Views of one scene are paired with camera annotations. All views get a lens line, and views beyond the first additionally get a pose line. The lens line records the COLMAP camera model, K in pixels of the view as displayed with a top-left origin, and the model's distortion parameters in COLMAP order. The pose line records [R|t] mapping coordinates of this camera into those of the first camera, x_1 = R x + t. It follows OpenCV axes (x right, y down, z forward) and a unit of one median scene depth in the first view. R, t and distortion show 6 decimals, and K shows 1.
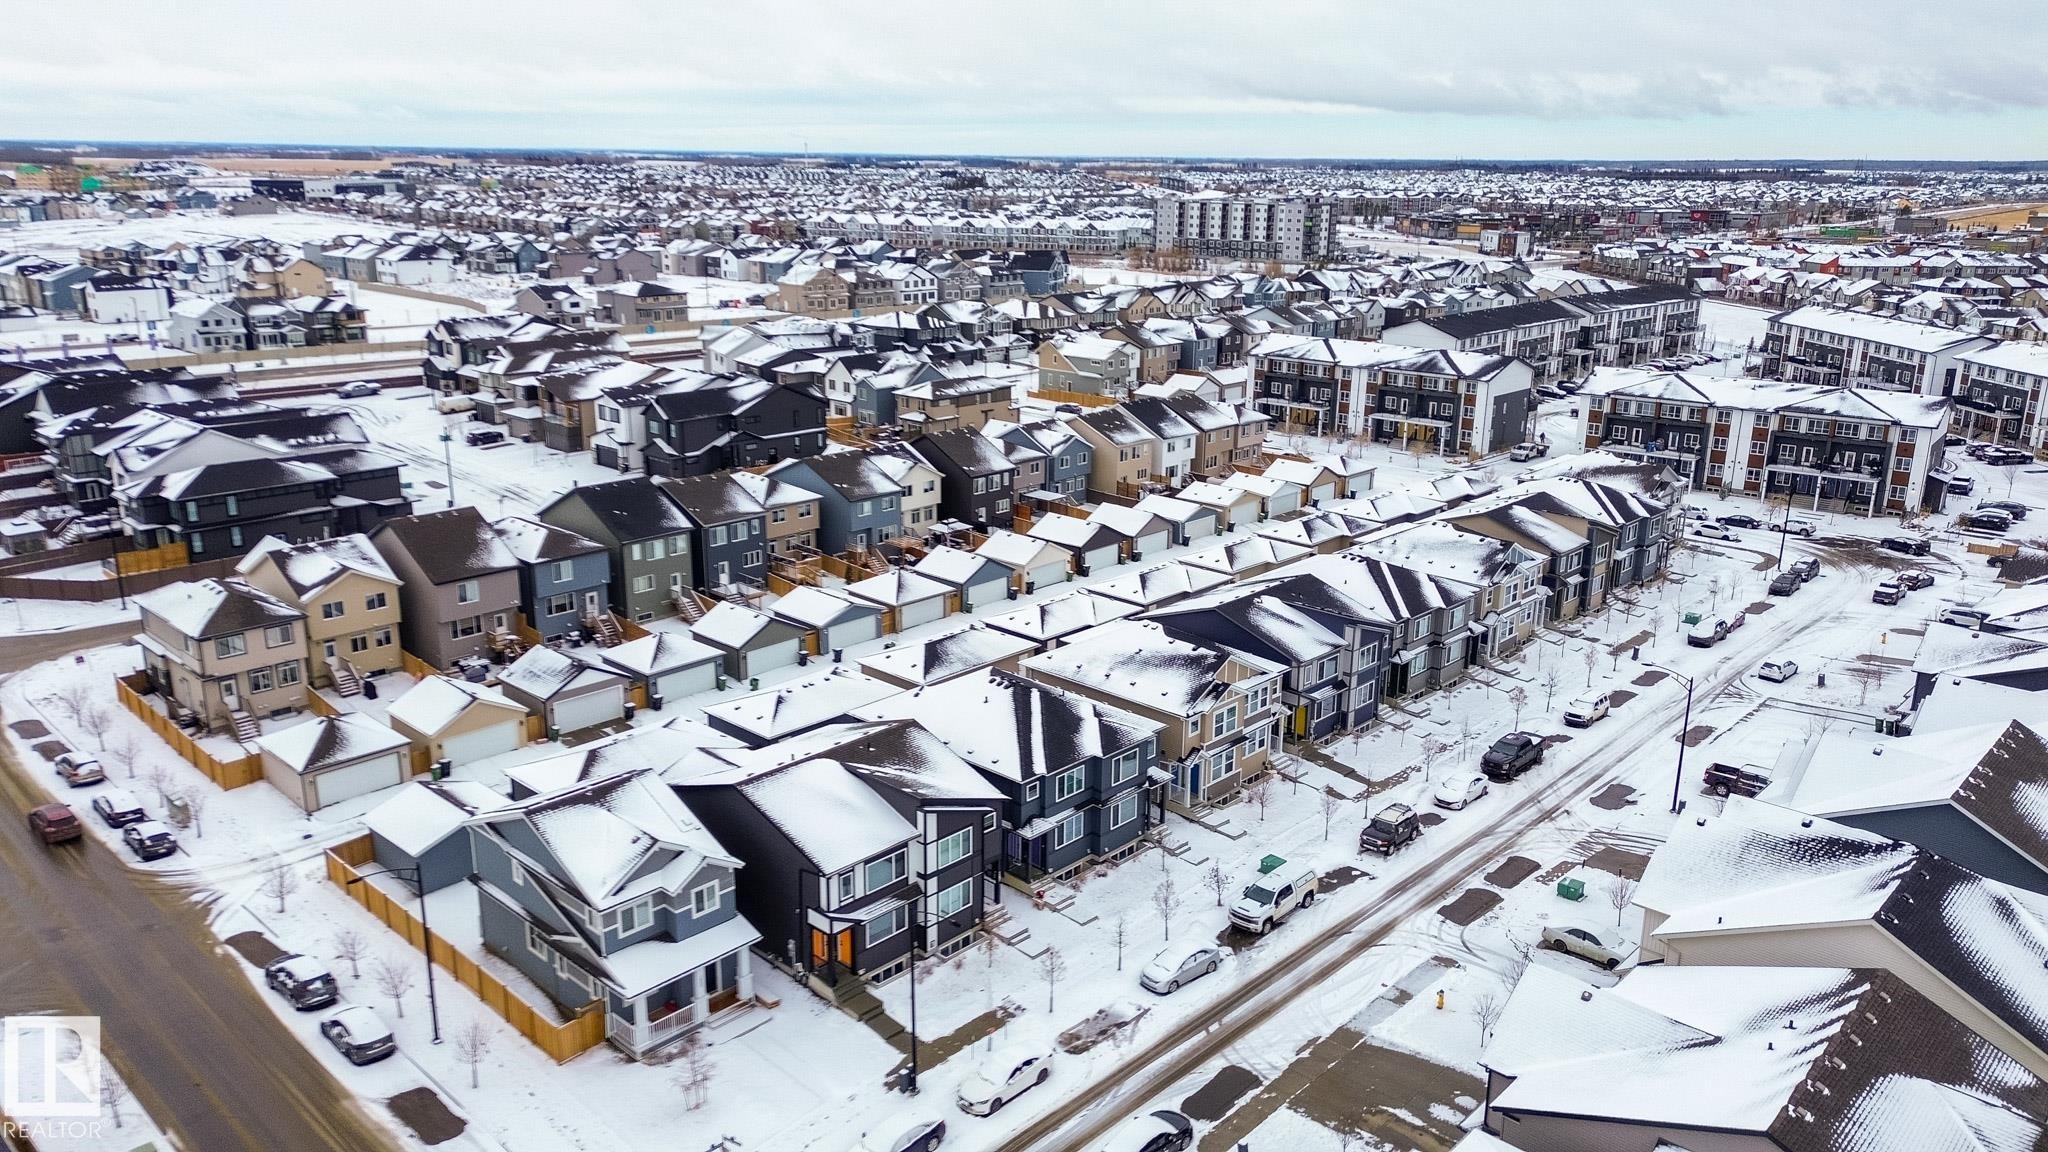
lens RADIAL K [[1439.1, 0, 1031.5], [0, 1439.1, 543.5], [0, 0, 1]] dist [0.165958, -0.323068]
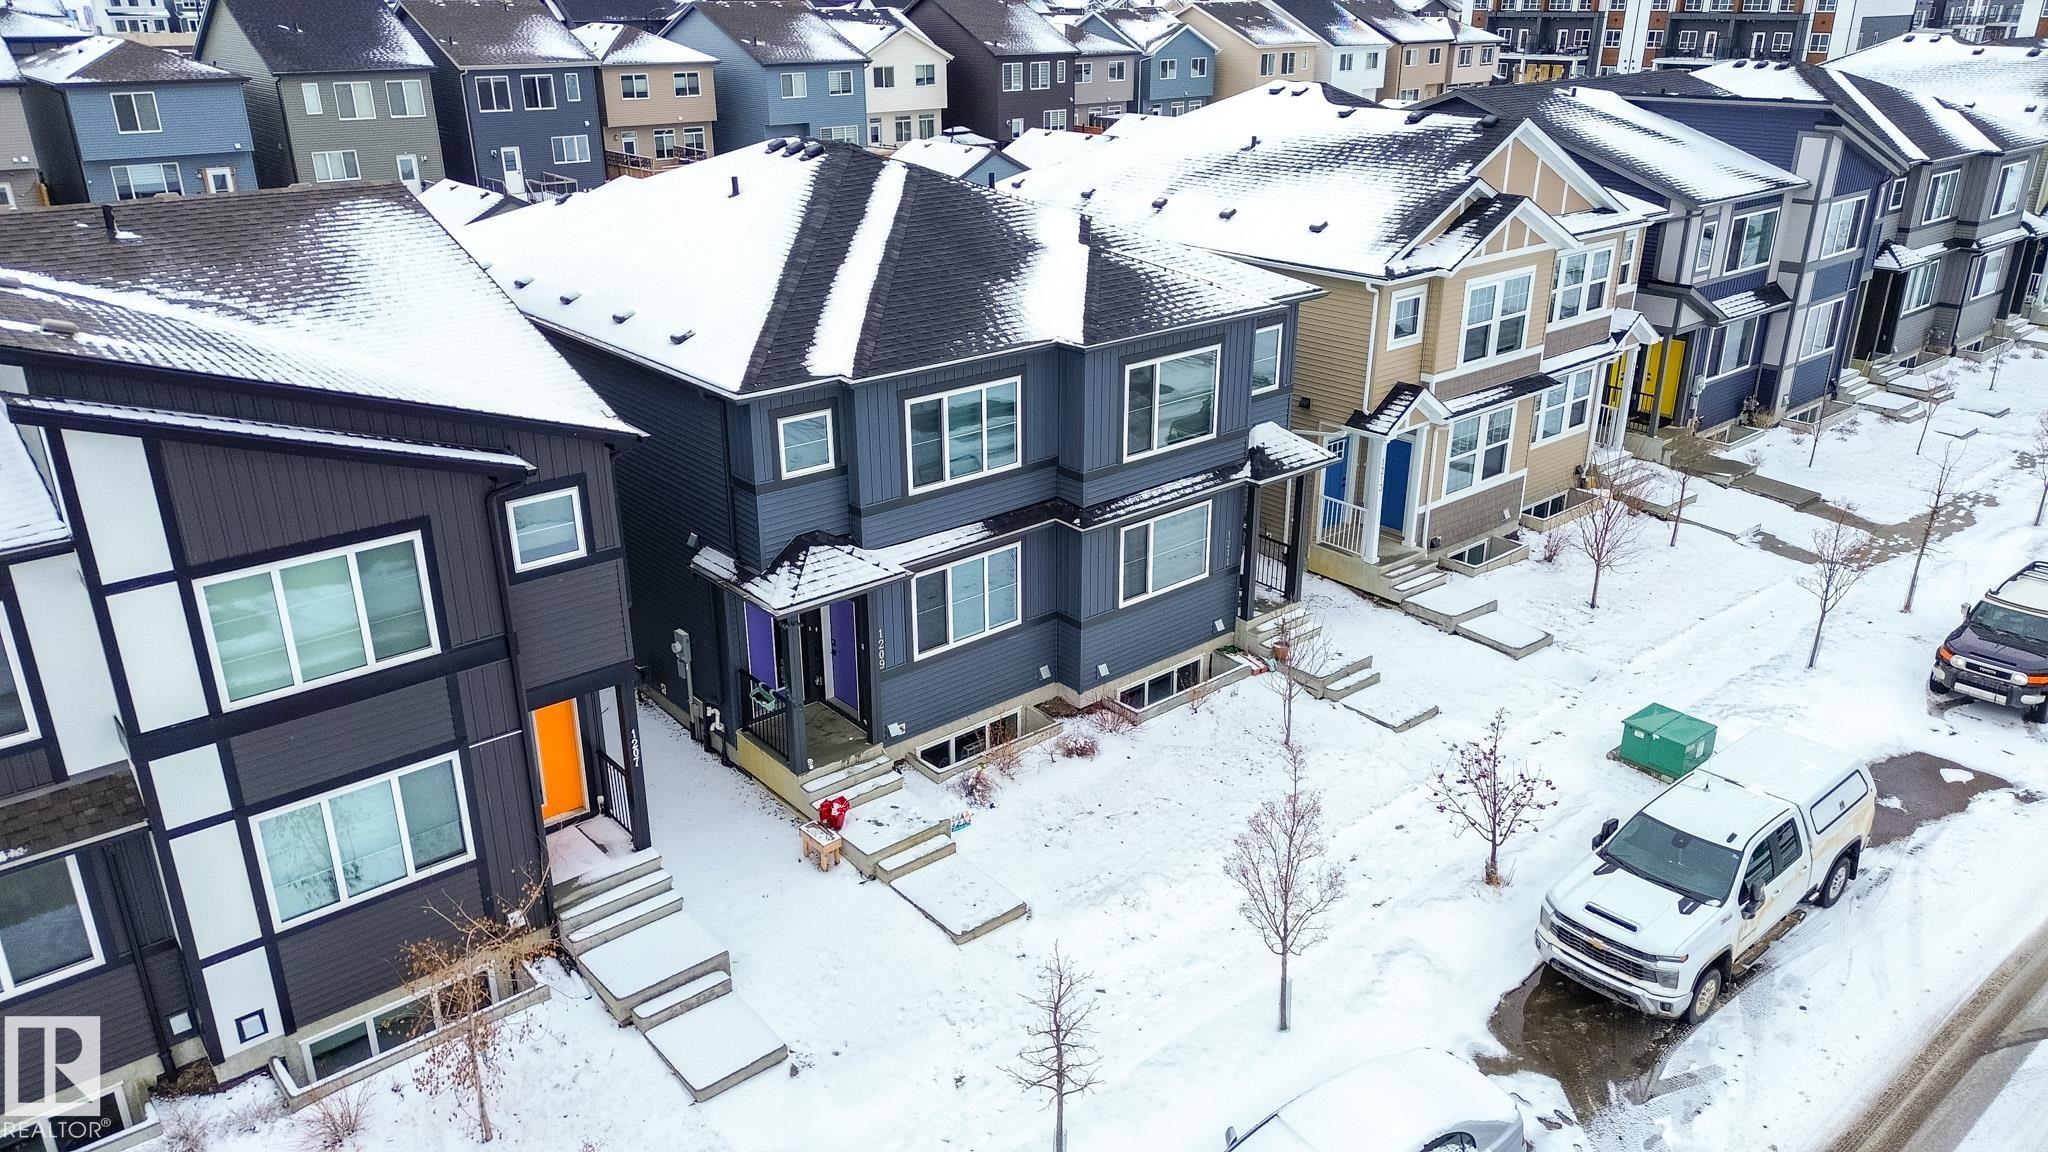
lens RADIAL K [[1446.4, 0, 1034.6], [0, 1446.4, 568.3], [0, 0, 1]] dist [0.087200, -0.082197]
pose [[0.994621, 0.028667, -0.099538, 0.063412], [-0.016321, 0.992310, 0.122696, 0.143367], [0.102290, -0.120411, 0.987440, 0.657100]]
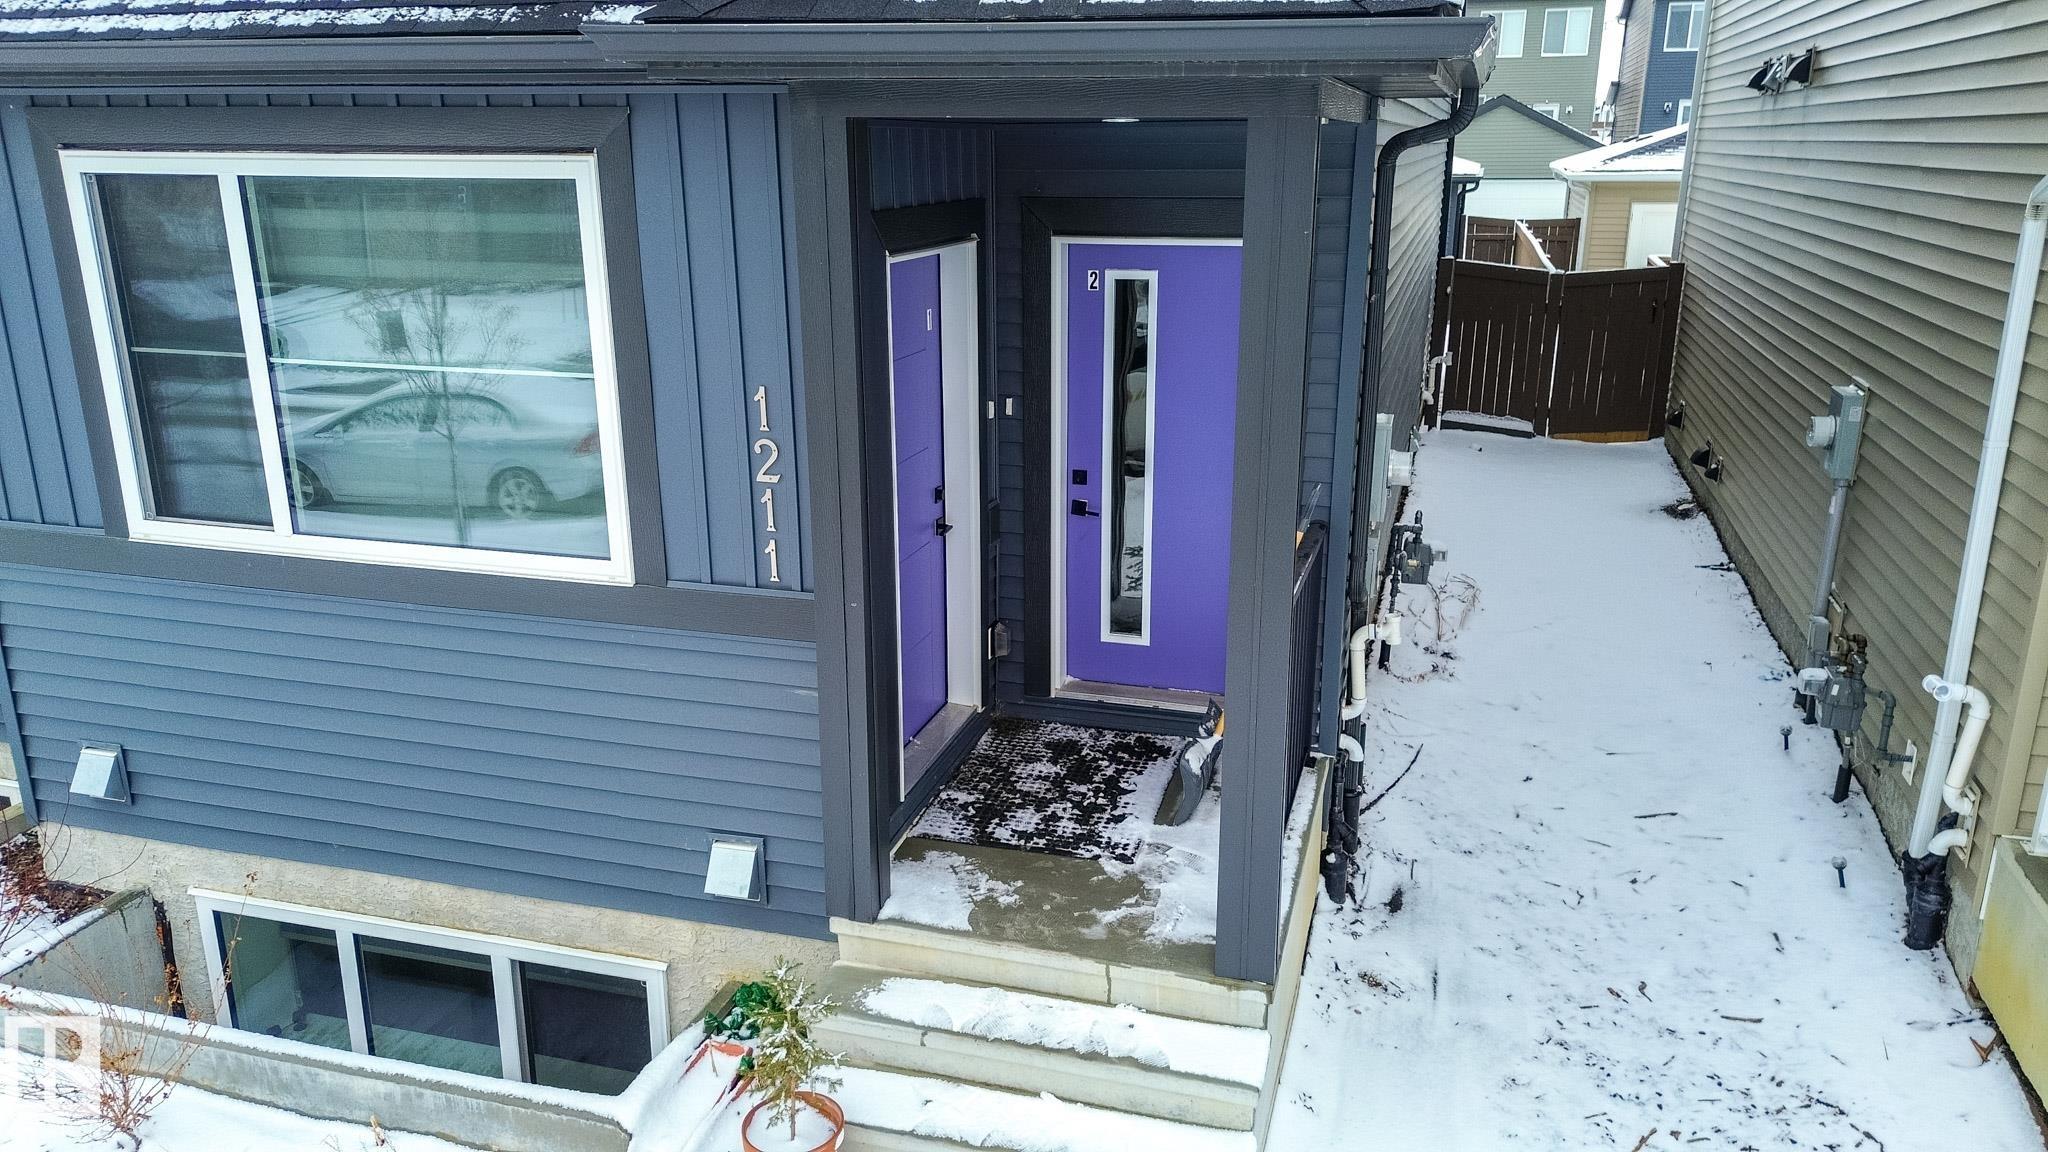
lens RADIAL K [[1446.4, 0, 1034.6], [0, 1446.4, 568.3], [0, 0, 1]] dist [0.087200, -0.082197]
pose [[0.448397, 0.246064, -0.859298, 0.129631], [-0.224328, 0.961572, 0.158292, 0.167791], [0.865226, 0.121787, 0.486365, 0.947425]]
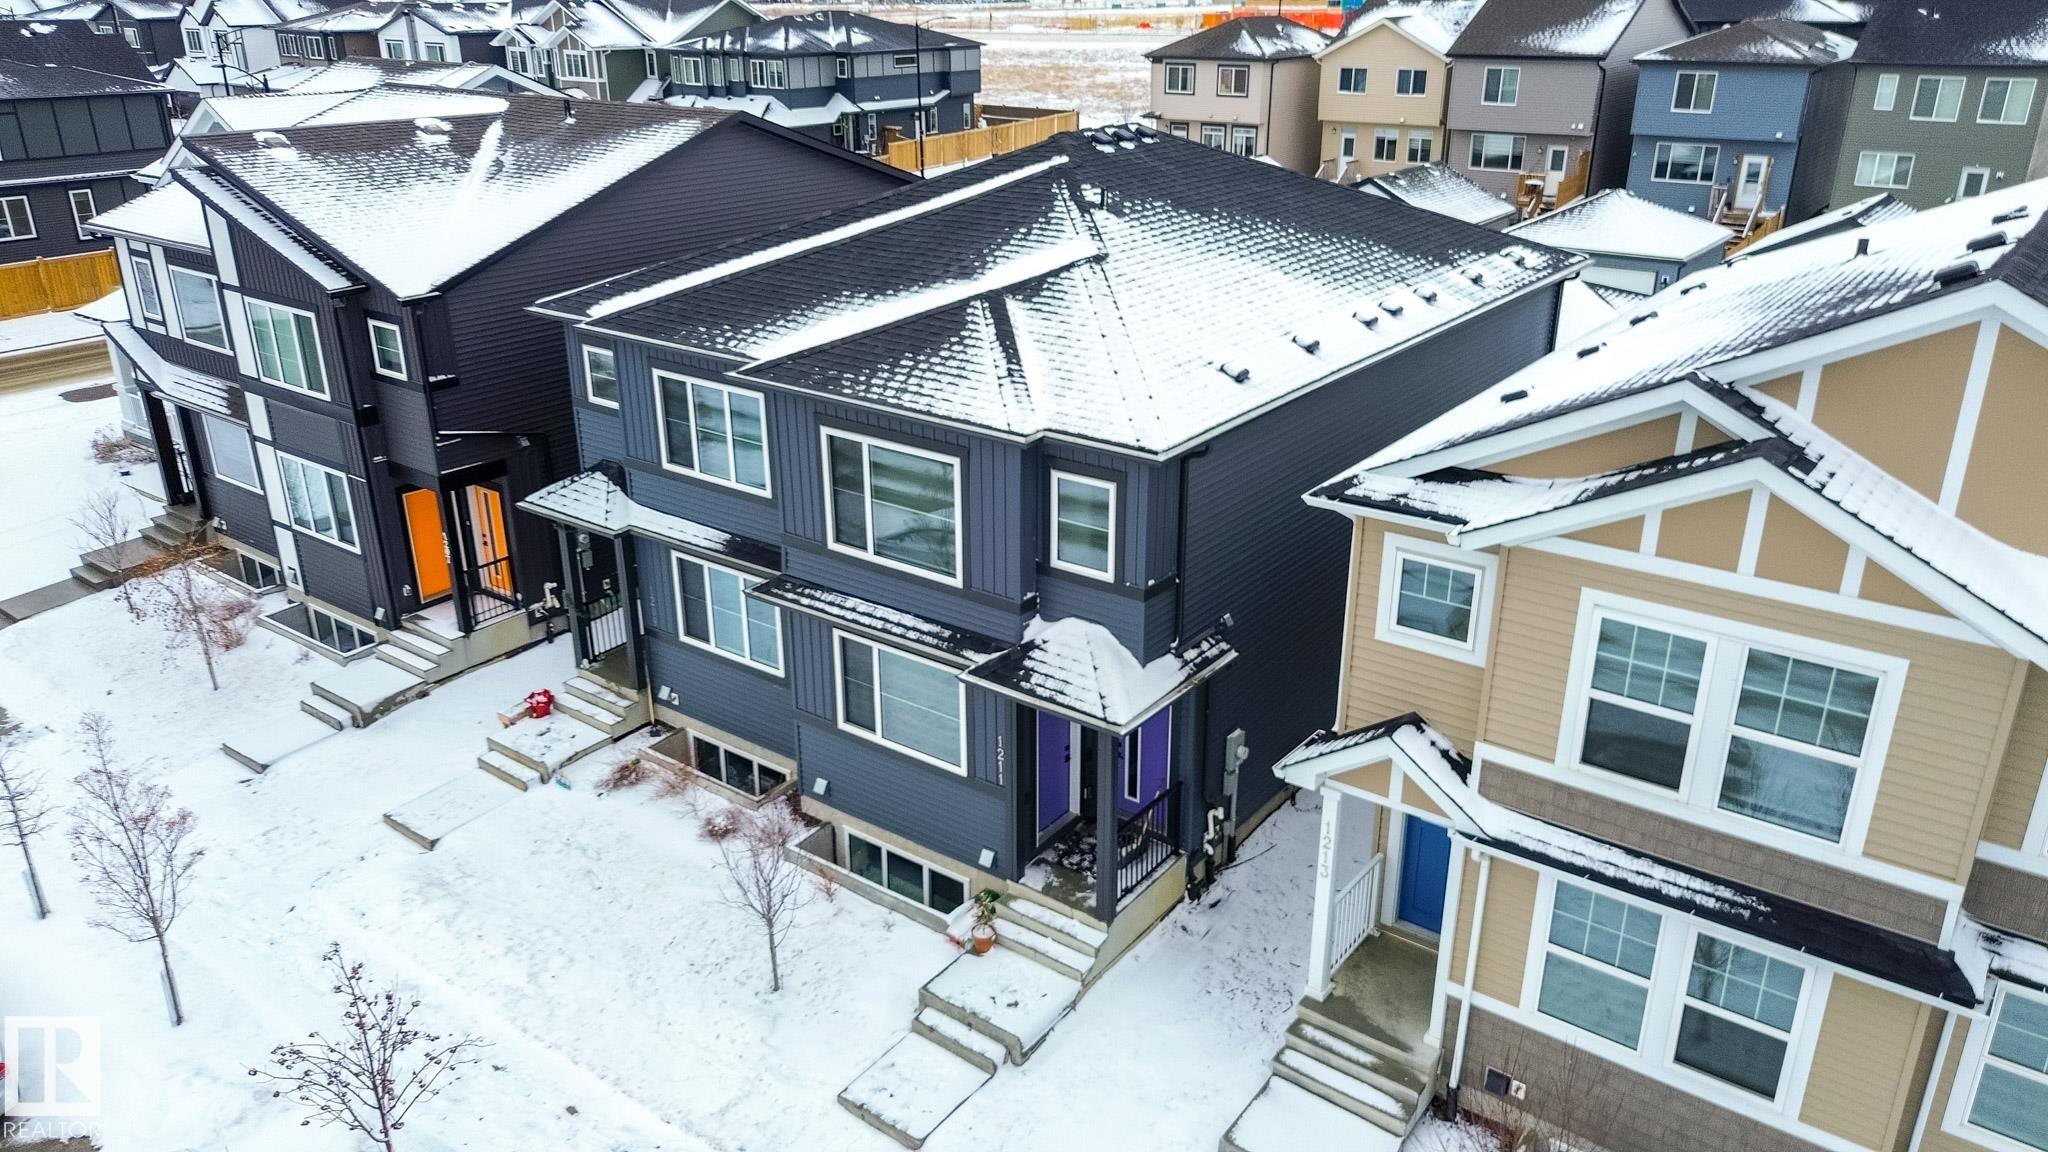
lens RADIAL K [[1446.4, 0, 1034.6], [0, 1446.4, 568.3], [0, 0, 1]] dist [0.087200, -0.082197]
pose [[0.118259, 0.365680, -0.923197, 0.258712], [-0.254691, 0.909789, 0.327744, 0.080473], [0.959764, 0.196371, 0.200726, 0.923029]]
